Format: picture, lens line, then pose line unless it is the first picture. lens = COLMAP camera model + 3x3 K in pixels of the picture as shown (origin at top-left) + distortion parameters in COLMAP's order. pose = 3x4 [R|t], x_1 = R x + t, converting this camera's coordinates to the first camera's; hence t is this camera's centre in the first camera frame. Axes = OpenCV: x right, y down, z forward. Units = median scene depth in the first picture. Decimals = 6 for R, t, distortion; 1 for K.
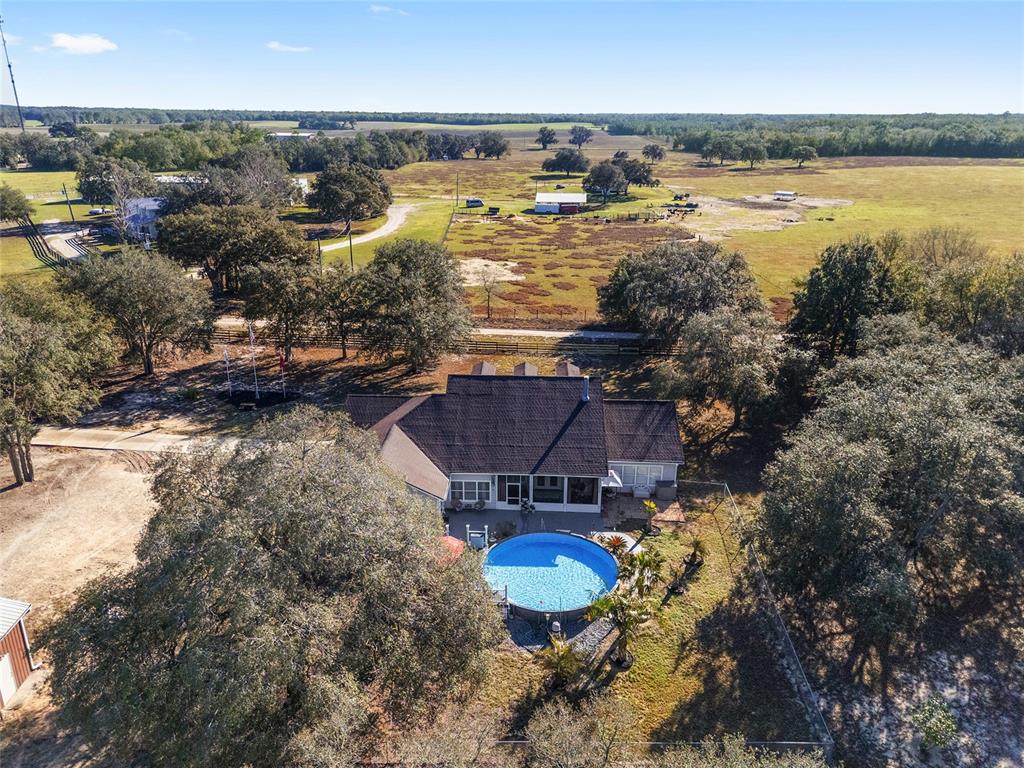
lens RADIAL K [[774.2, 0, 512.0], [0, 774.2, 384.0], [0, 0, 1]] dist [0.004577, -0.004670]
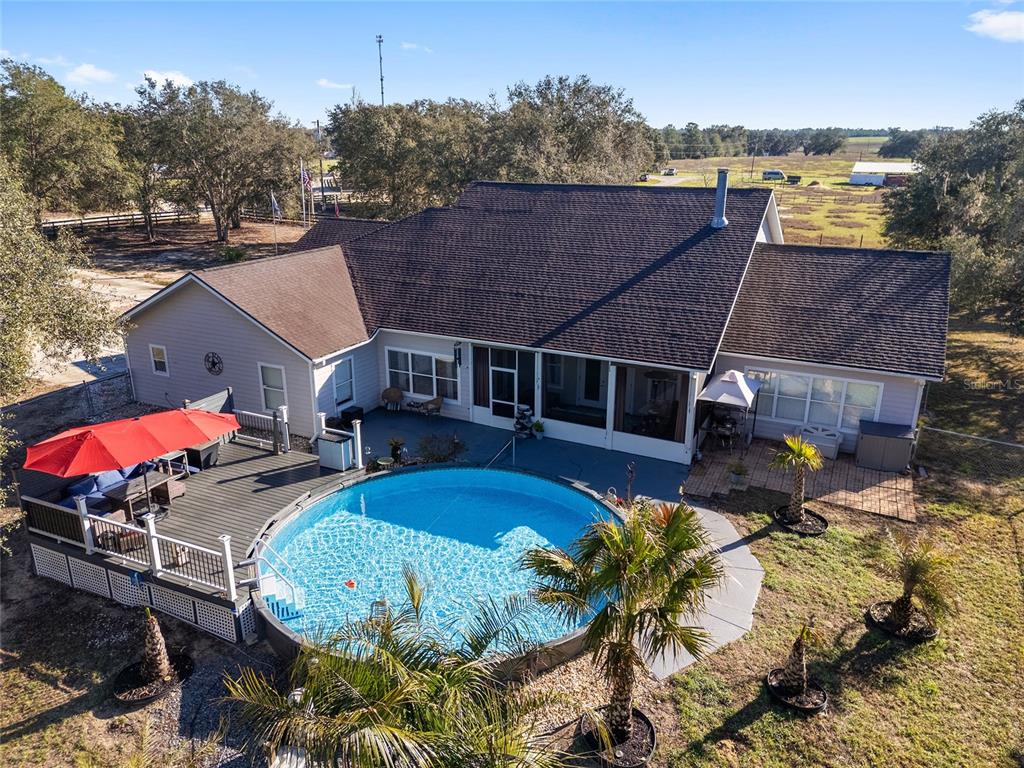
lens RADIAL K [[774.2, 0, 512.0], [0, 774.2, 384.0], [0, 0, 1]] dist [0.004577, -0.004670]
pose [[0.911732, 0.119477, -0.393027, 0.184557], [-0.137394, 0.990359, -0.017663, 0.144341], [0.387127, 0.070103, 0.919357, 0.583440]]
